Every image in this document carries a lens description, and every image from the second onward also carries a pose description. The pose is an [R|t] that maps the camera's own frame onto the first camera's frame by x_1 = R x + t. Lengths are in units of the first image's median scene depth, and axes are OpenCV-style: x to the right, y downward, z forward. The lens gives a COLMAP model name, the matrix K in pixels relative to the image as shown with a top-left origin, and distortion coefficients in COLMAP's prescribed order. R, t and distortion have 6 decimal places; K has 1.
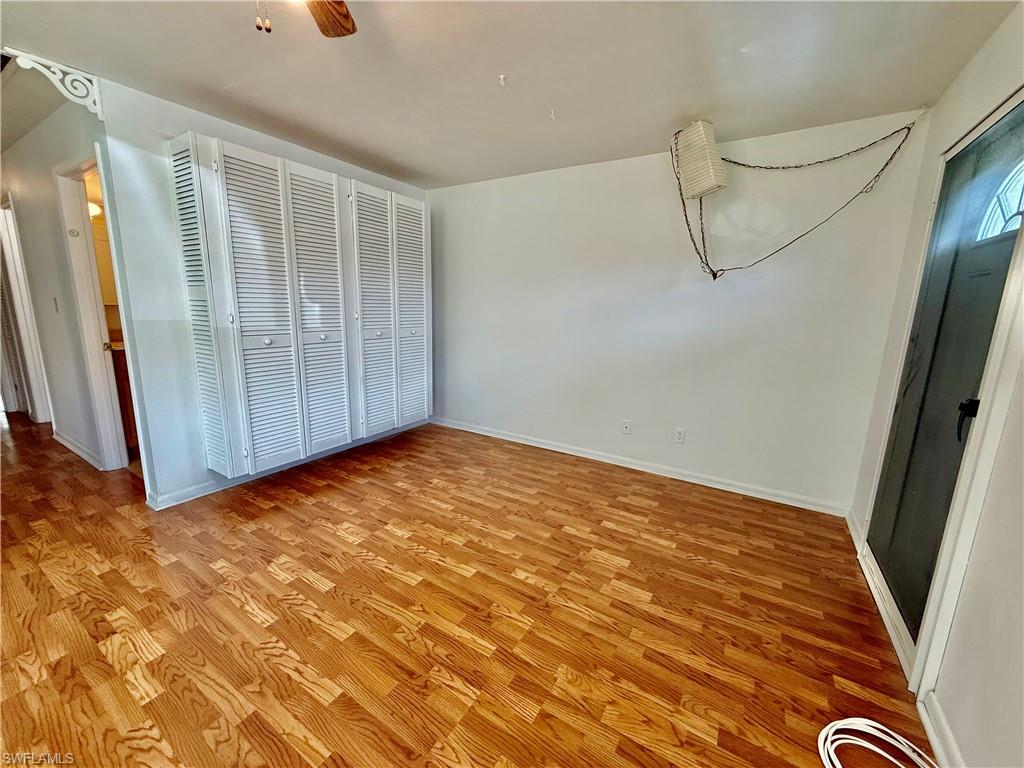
lens RADIAL K [[407.0, 0, 509.7], [0, 407.0, 382.9], [0, 0, 1]] dist [-0.000826, 0.000624]
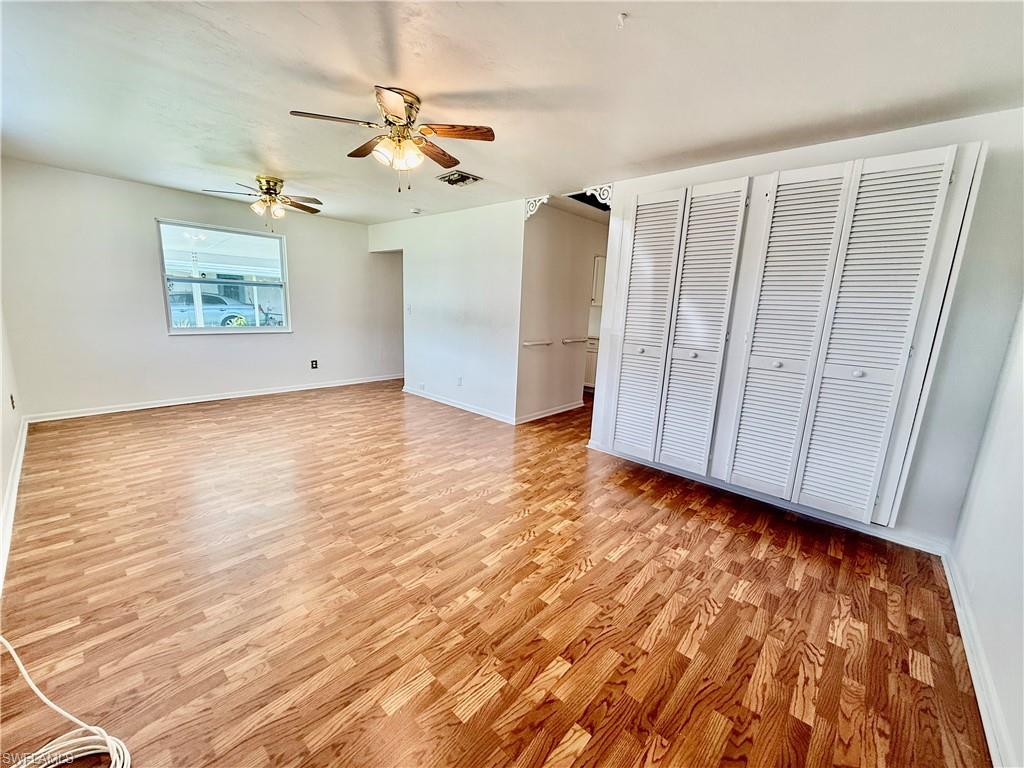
lens RADIAL K [[407.0, 0, 509.7], [0, 407.0, 382.9], [0, 0, 1]] dist [-0.000826, 0.000624]
pose [[-0.179771, 0.156511, -0.971178, 0.883881], [-0.231834, 0.952712, 0.196449, -0.211251], [0.956000, 0.260468, -0.134986, 1.114197]]
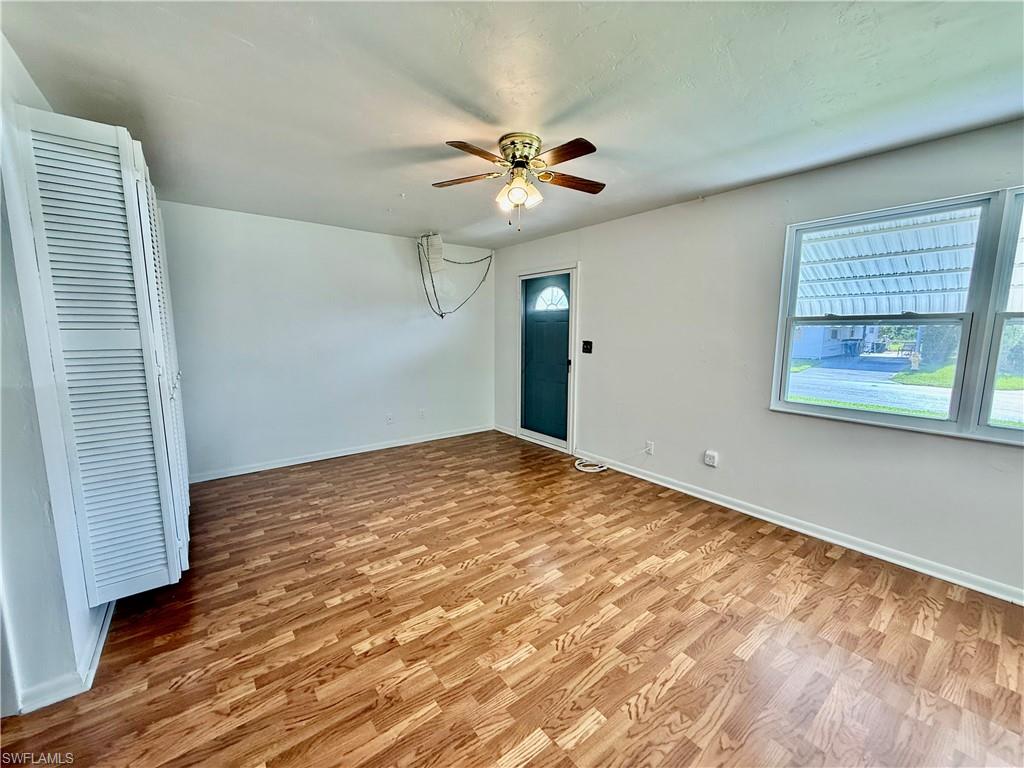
lens RADIAL K [[407.0, 0, 509.7], [0, 407.0, 382.9], [0, 0, 1]] dist [-0.000826, 0.000624]
pose [[0.346740, -0.146136, 0.926507, -1.483011], [0.181475, 0.979576, 0.086590, -0.103584], [-0.920238, 0.138114, 0.366179, 0.151612]]
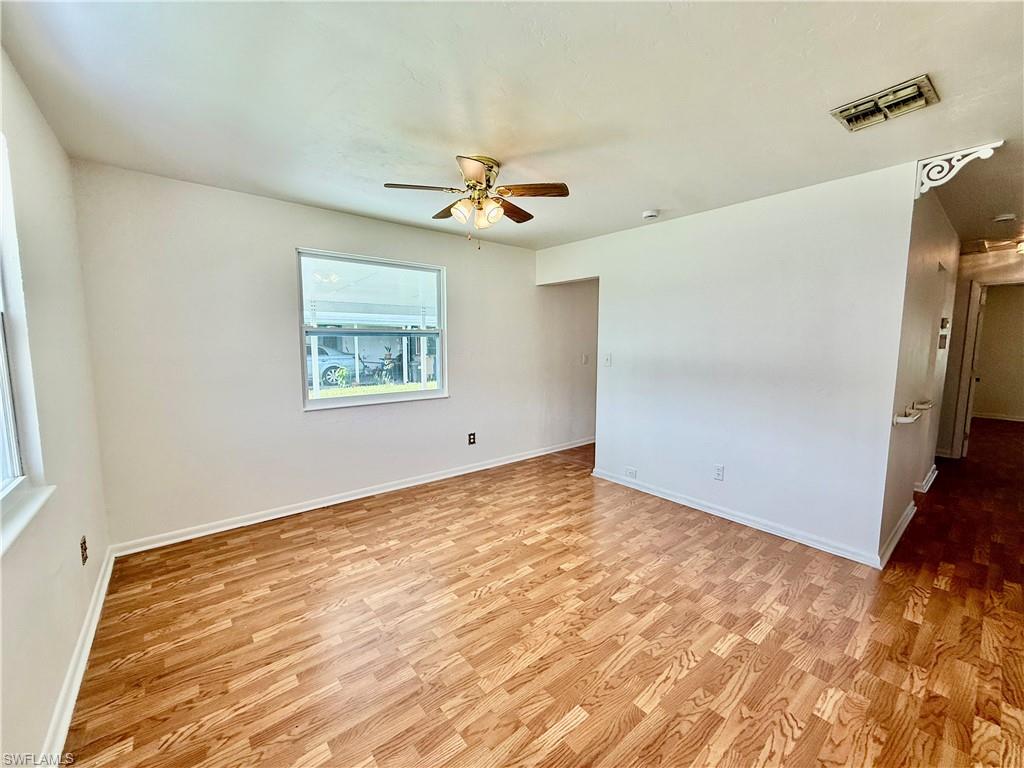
lens RADIAL K [[407.0, 0, 509.7], [0, 407.0, 382.9], [0, 0, 1]] dist [-0.000826, 0.000624]
pose [[-0.322959, 0.070599, -0.943776, 0.172875], [-0.190875, 0.971863, 0.138017, -0.046479], [0.926965, 0.224717, -0.300397, 0.059809]]
